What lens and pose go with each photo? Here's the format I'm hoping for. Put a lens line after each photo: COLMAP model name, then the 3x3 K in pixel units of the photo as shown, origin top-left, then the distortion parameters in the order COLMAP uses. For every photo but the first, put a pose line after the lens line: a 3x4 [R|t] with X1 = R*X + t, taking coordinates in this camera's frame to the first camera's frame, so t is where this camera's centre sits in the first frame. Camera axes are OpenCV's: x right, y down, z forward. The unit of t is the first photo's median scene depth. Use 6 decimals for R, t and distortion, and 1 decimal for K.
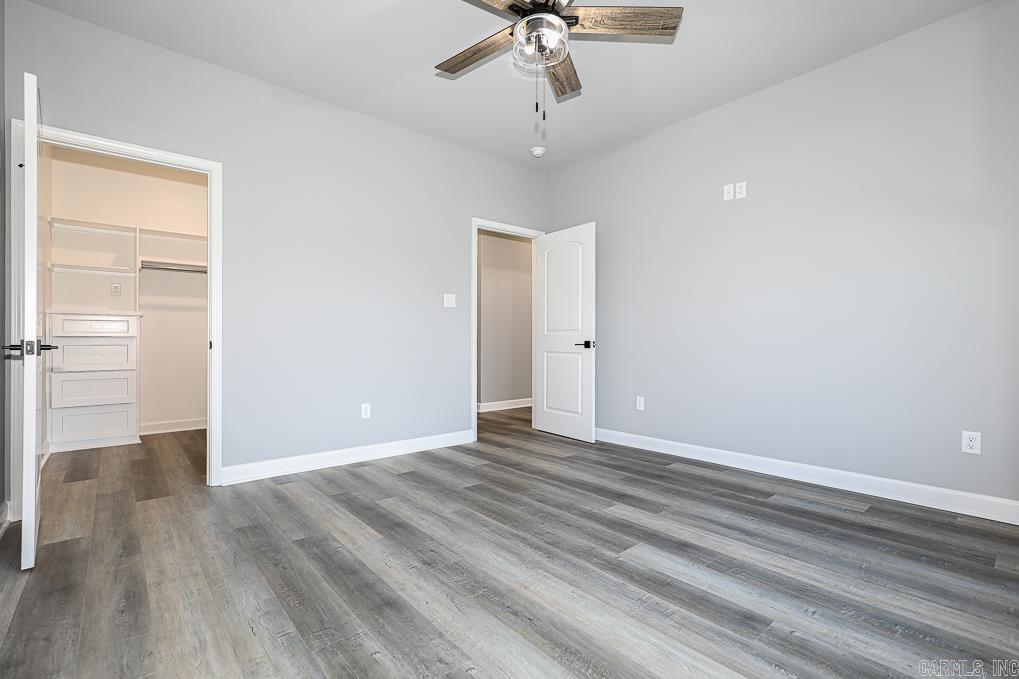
lens RADIAL K [[462.7, 0, 503.0], [0, 462.7, 338.0], [0, 0, 1]] dist [-0.016200, 0.001200]
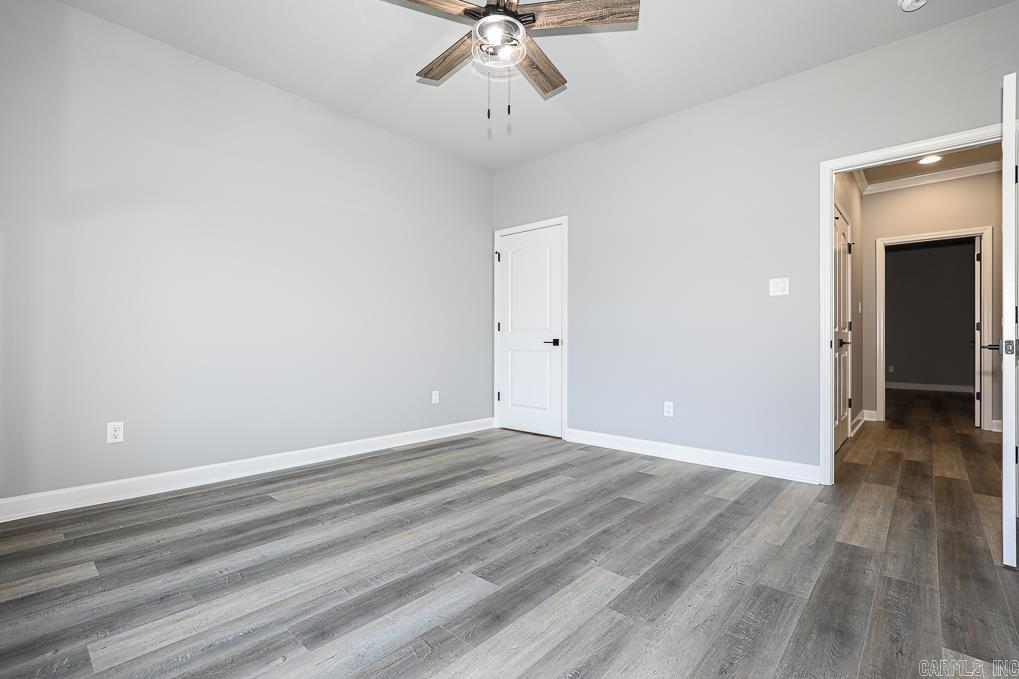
lens RADIAL K [[462.7, 0, 525.9], [0, 462.7, 343.8], [0, 0, 1]] dist [-0.016200, 0.001200]
pose [[0.160387, 0.011679, -0.986985, 0.987941], [0.002509, 0.999922, 0.012240, 0.004788], [0.987051, -0.004440, 0.160345, 0.821079]]
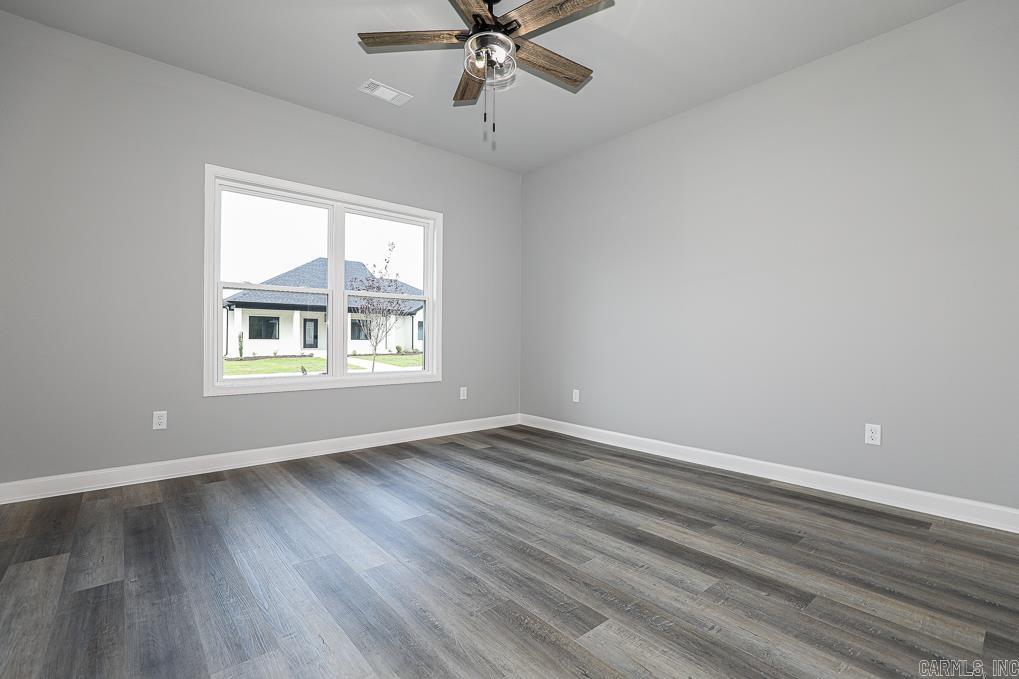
lens RADIAL K [[462.7, 0, 509.9], [0, 462.7, 337.9], [0, 0, 1]] dist [-0.016200, 0.001200]
pose [[-0.999874, -0.004381, -0.015290, 0.042297], [-0.004276, 0.999967, -0.006900, 0.010272], [0.015320, -0.006834, -0.999859, 1.886427]]
